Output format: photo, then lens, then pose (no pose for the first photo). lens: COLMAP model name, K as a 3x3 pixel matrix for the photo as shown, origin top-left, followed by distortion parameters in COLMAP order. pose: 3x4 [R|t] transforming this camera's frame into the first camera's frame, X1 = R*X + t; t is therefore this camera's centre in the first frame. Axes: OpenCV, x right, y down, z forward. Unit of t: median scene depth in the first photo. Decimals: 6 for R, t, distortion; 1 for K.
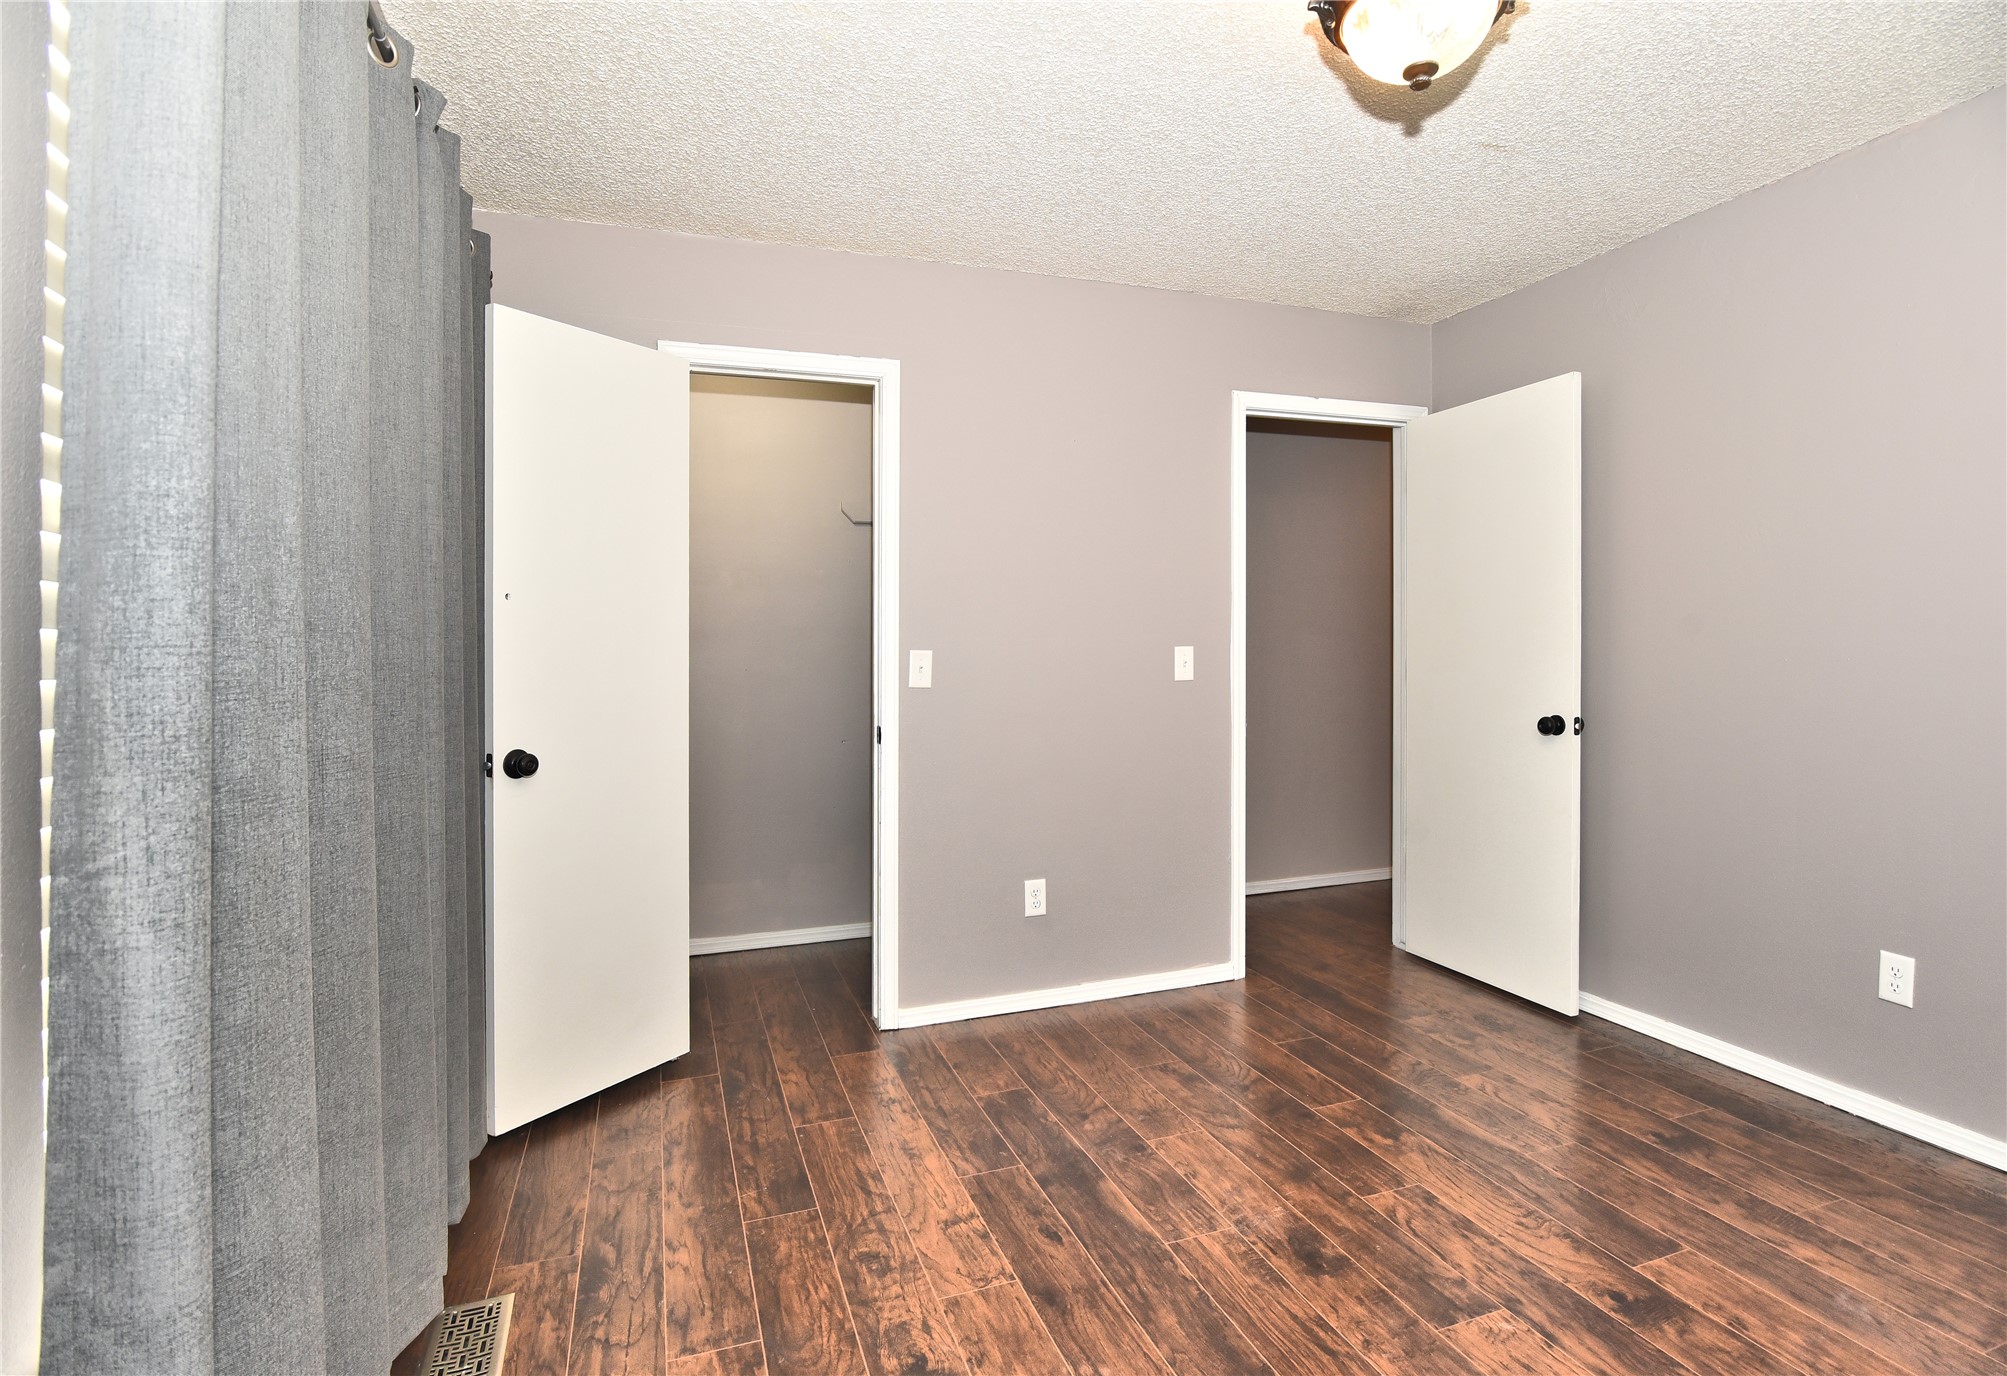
lens RADIAL K [[1020.3, 0, 1011.2], [0, 1020.3, 667.4], [0, 0, 1]] dist [-0.006224, -0.001110]
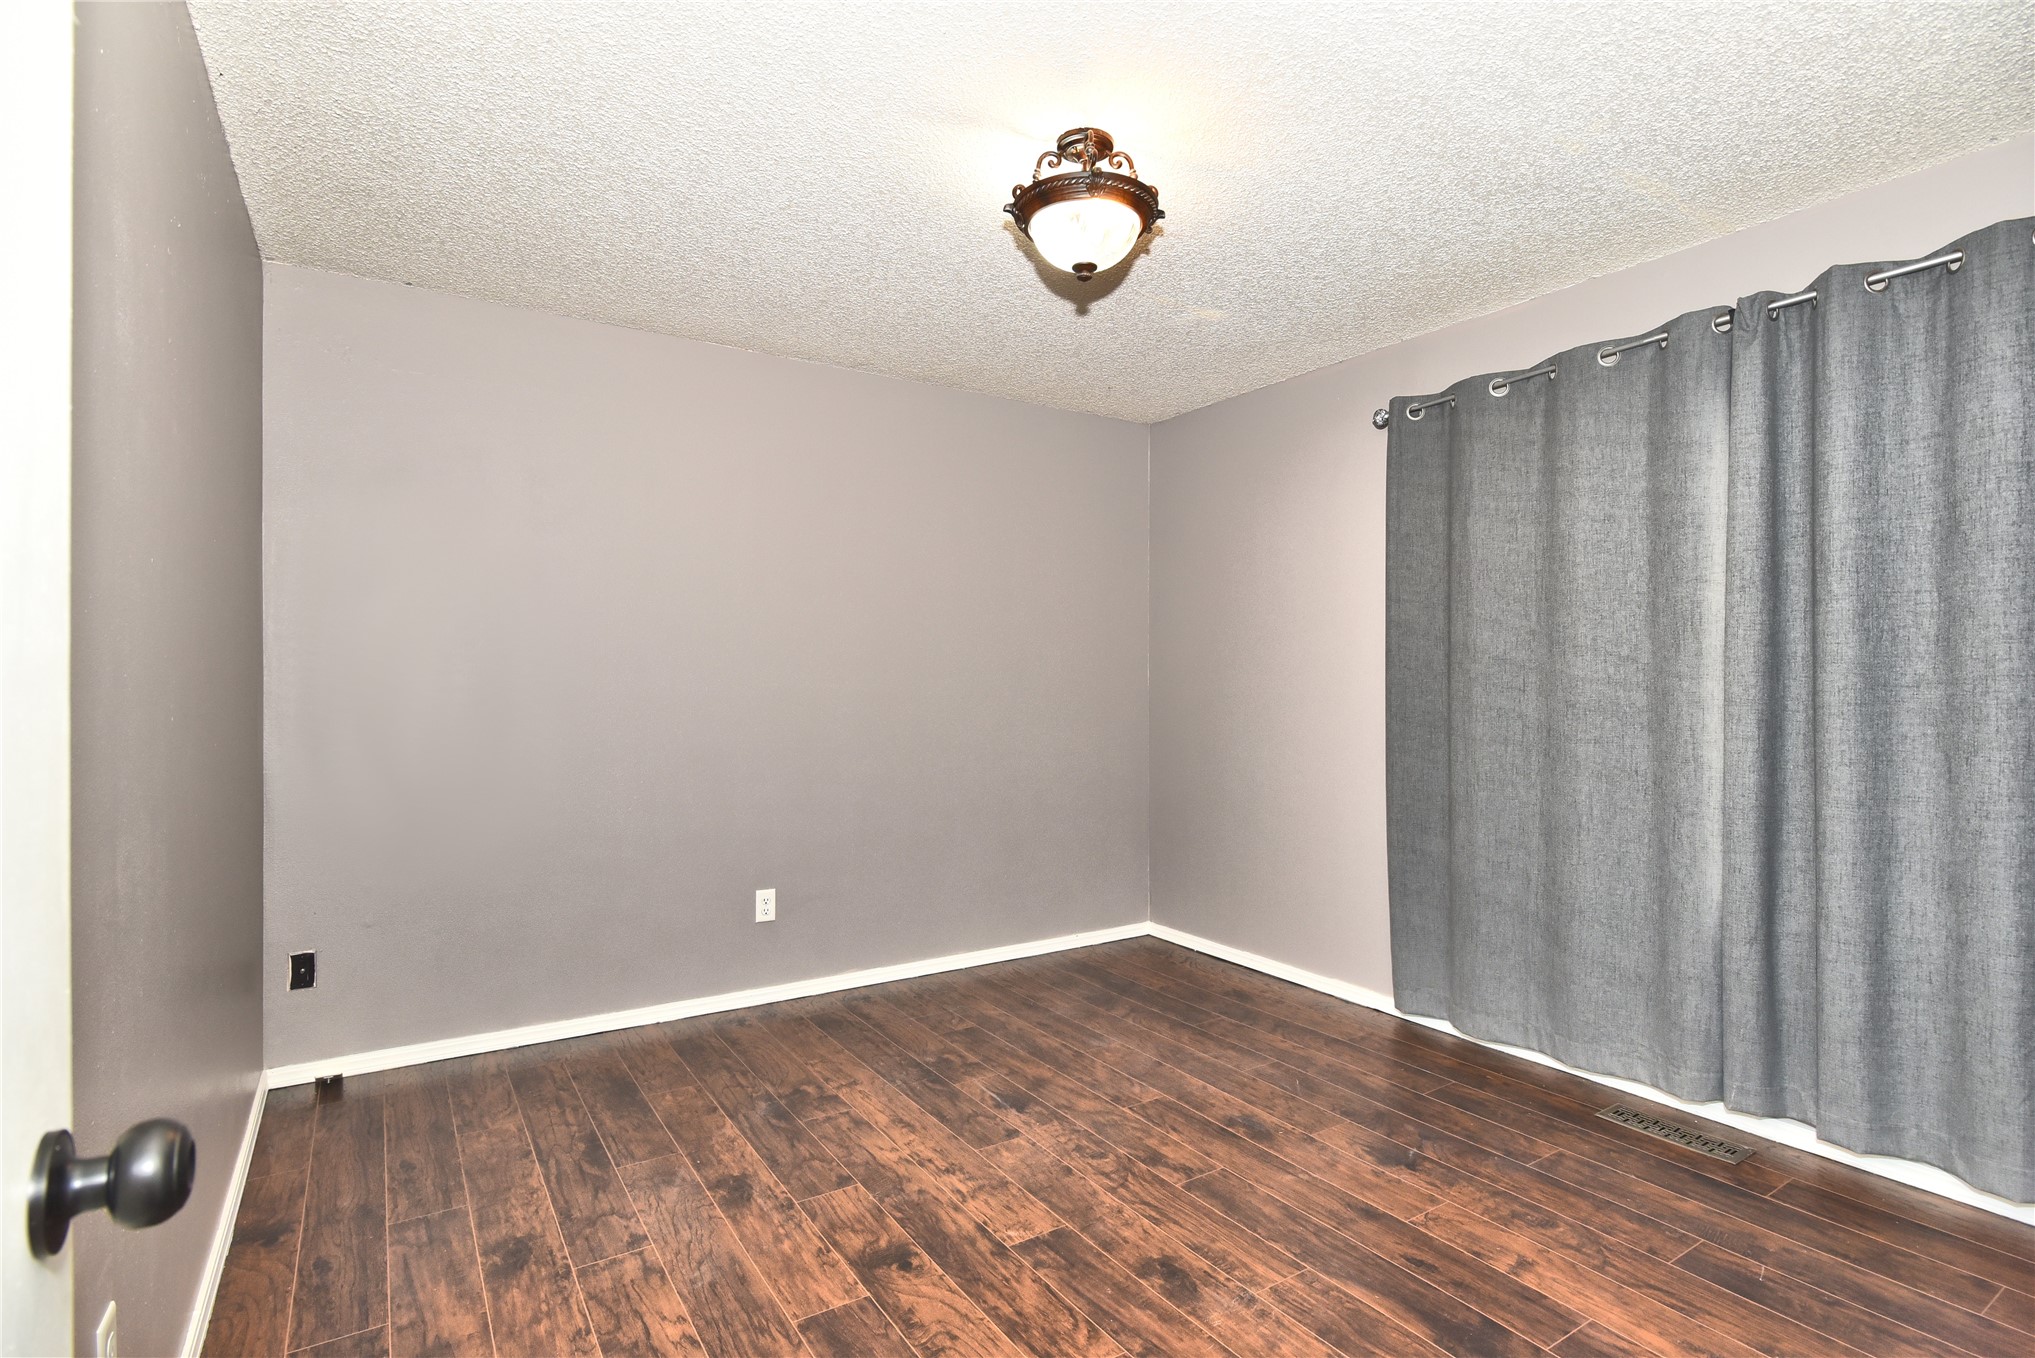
lens RADIAL K [[1009.9, 0, 1027.1], [0, 1009.9, 688.2], [0, 0, 1]] dist [-0.009469, 0.003462]
pose [[-0.970693, 0.010714, -0.240083, 0.682043], [0.005370, 0.999723, 0.022898, -0.033439], [0.240262, 0.020938, -0.970482, 1.962175]]
